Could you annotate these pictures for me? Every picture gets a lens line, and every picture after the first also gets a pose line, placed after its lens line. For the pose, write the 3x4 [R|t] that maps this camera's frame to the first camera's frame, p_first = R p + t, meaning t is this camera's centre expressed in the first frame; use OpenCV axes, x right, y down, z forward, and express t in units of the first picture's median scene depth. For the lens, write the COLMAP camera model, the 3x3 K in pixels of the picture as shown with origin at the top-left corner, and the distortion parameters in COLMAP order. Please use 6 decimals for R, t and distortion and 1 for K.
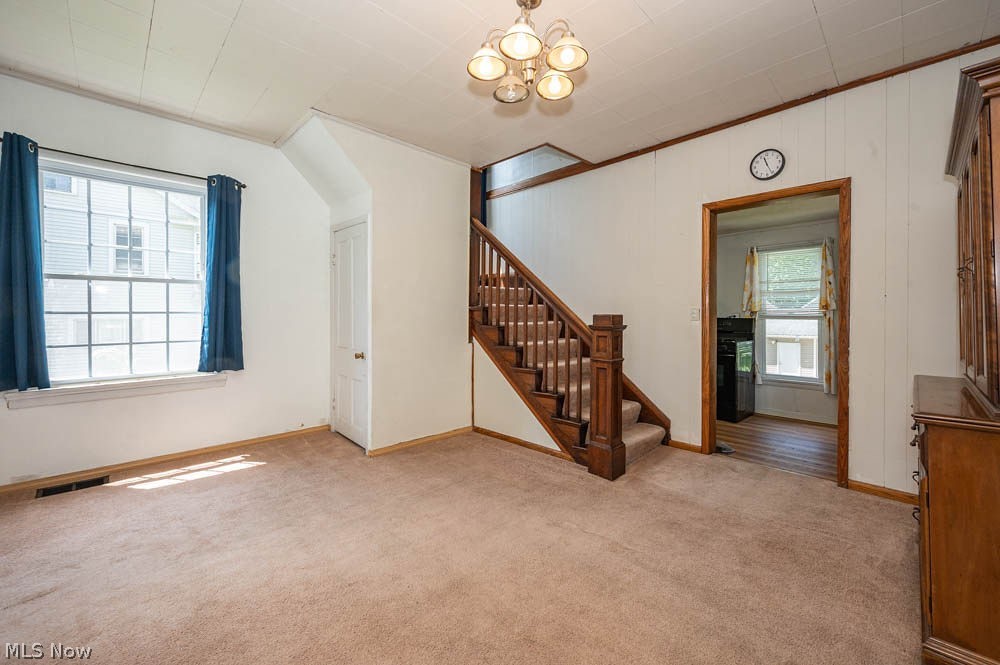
lens RADIAL K [[406.8, 0, 525.8], [0, 406.8, 314.0], [0, 0, 1]] dist [-0.001354, -0.000157]
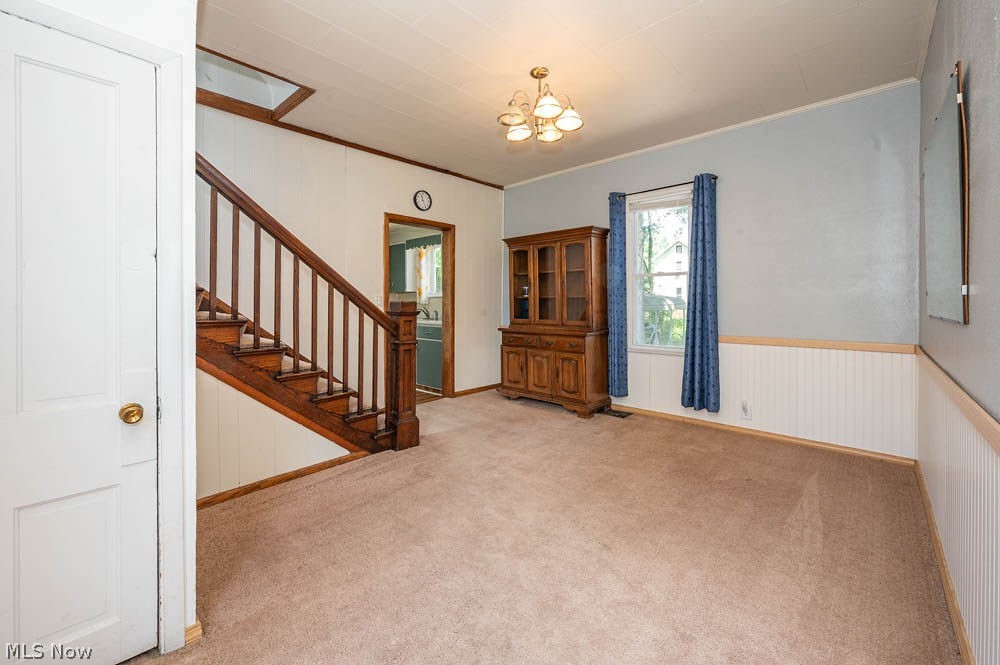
lens RADIAL K [[395.2, 0, 499.0], [0, 395.2, 302.2], [0, 0, 1]] dist [0.000620, -0.000075]
pose [[-0.018585, -0.004095, 0.999819, -0.824745], [-0.000339, 0.999992, 0.004089, -0.000508], [-0.999827, -0.000263, -0.018586, 0.715925]]
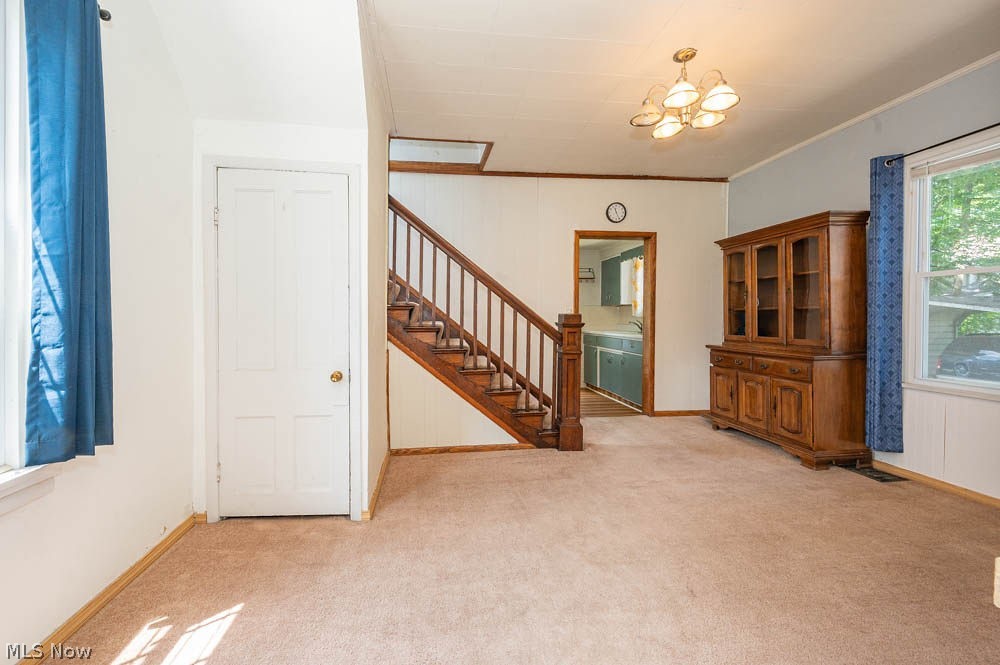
lens RADIAL K [[403.0, 0, 487.0], [0, 403.0, 318.9], [0, 0, 1]] dist [-0.000273, -0.000067]
pose [[0.623929, -0.009264, 0.781426, -0.813575], [0.000470, 0.999934, 0.011479, 0.002444], [-0.781481, -0.006795, 0.623892, 0.430330]]
